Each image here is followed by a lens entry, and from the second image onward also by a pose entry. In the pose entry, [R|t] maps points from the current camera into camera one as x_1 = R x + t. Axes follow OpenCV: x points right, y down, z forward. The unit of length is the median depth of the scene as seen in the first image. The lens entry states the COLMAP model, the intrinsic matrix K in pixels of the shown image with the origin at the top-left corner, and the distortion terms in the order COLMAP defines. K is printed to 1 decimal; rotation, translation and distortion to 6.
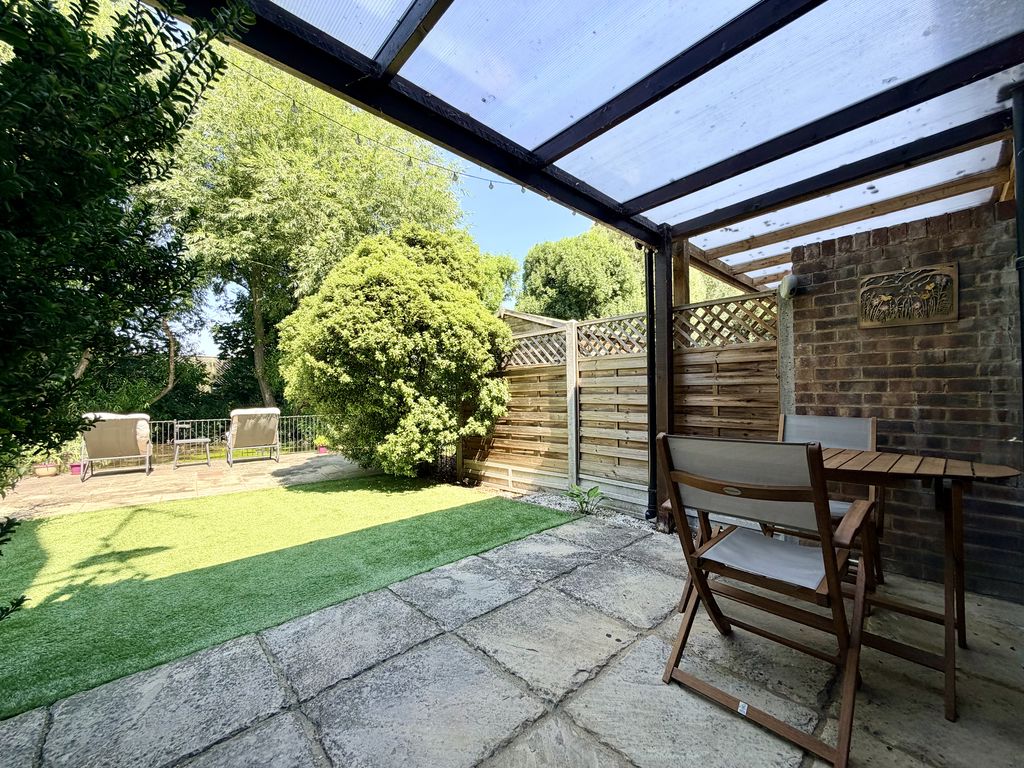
lens RADIAL K [[410.0, 0, 511.5], [0, 410.0, 387.6], [0, 0, 1]] dist [0.000712, 0.000233]
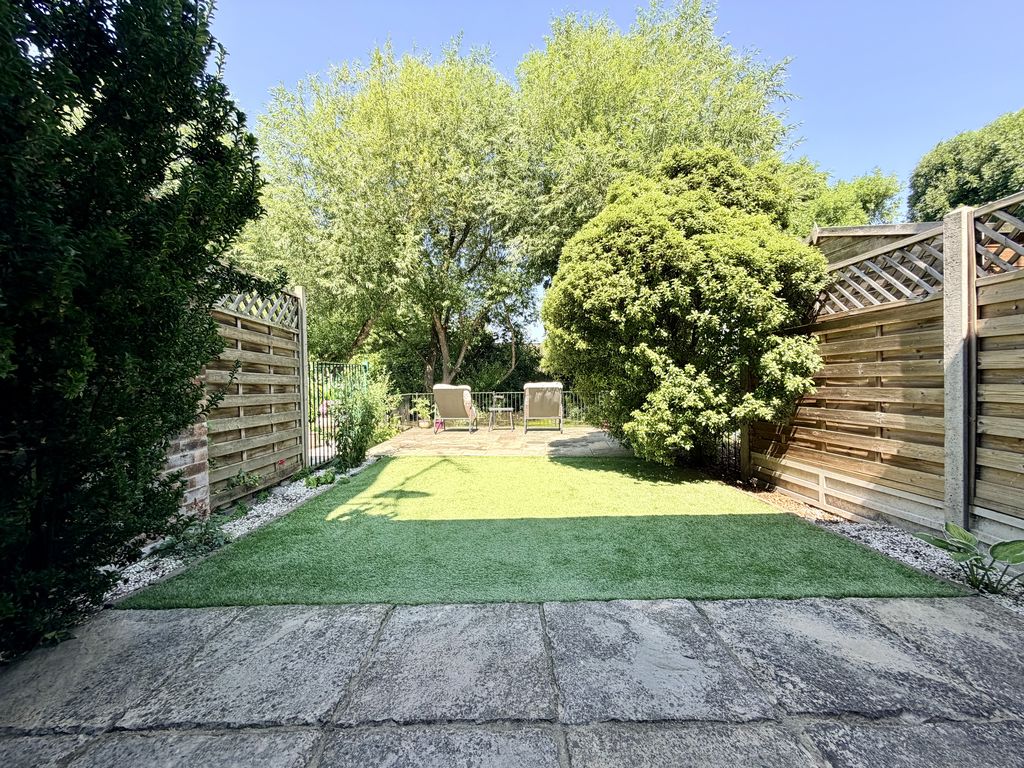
lens RADIAL K [[410.0, 0, 510.2], [0, 410.0, 386.0], [0, 0, 1]] dist [0.000712, 0.000233]
pose [[0.730888, 0.012408, -0.682385, 0.087722], [0.016397, 0.999227, 0.035732, 0.030618], [0.682301, -0.037305, 0.730119, 0.226073]]
